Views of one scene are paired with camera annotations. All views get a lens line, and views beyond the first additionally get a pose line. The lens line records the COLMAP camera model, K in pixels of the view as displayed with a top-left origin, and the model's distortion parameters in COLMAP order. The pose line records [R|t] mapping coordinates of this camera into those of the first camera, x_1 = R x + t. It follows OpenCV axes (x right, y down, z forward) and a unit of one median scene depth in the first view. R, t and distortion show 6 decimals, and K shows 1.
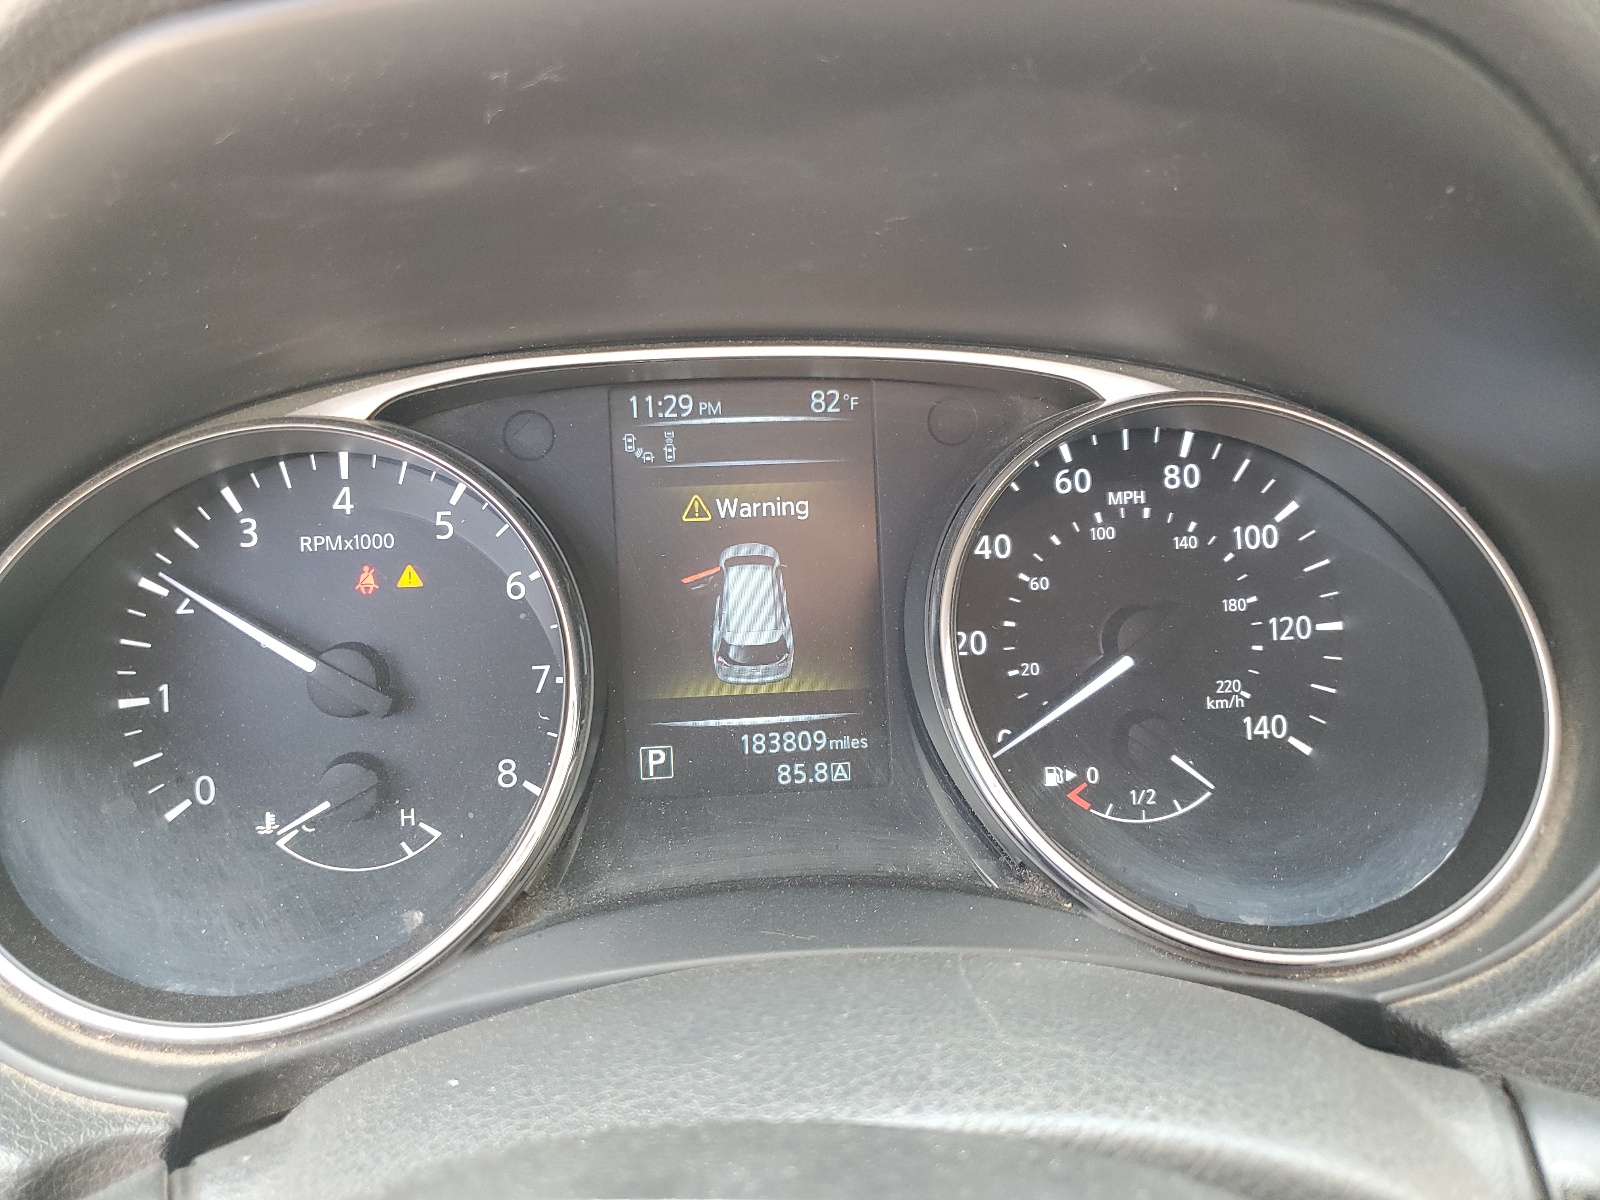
lens RADIAL K [[1212.1, 0, 800.5], [0, 1212.1, 599.3], [0, 0, 1]] dist [0.004538, 0.000771]
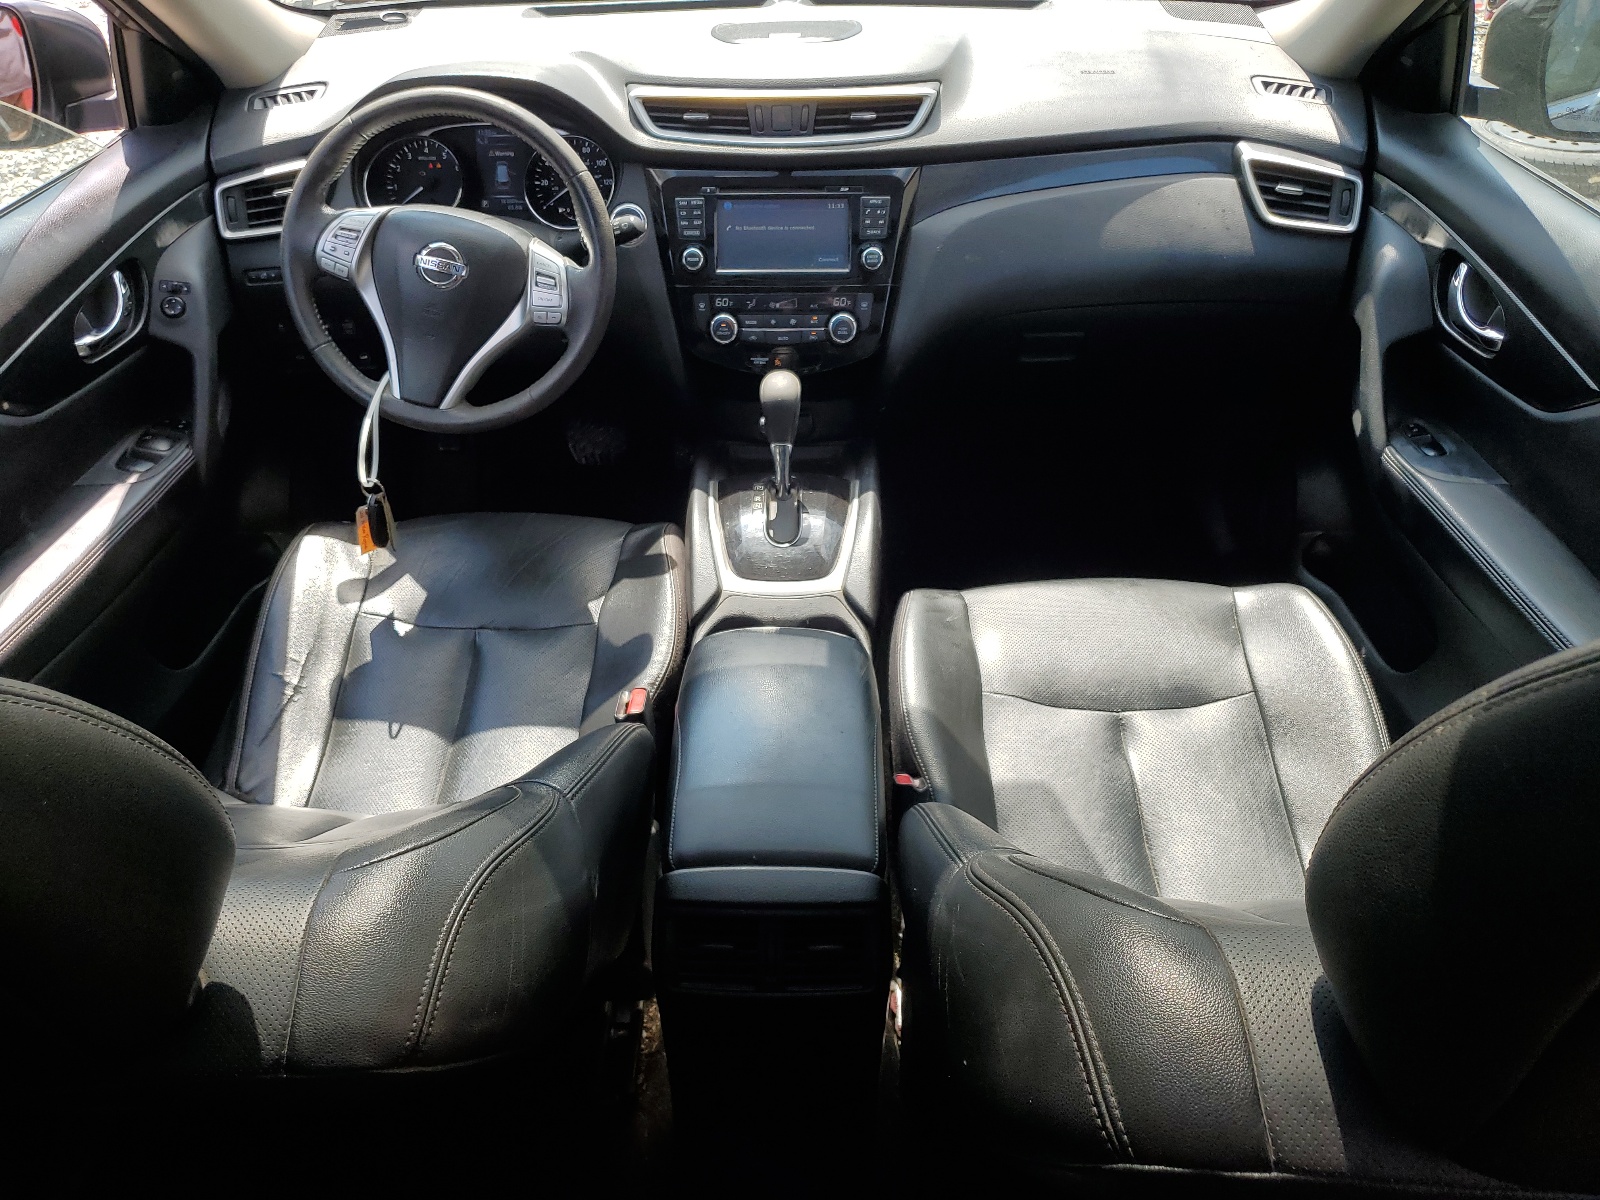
lens RADIAL K [[1212.1, 0, 799.0], [0, 1212.1, 600.2], [0, 0, 1]] dist [0.004538, 0.000771]
pose [[0.995237, 0.062213, -0.075046, 1.782995], [-0.035411, 0.948003, 0.316284, 0.050614], [0.090821, -0.312120, 0.945692, -4.526763]]
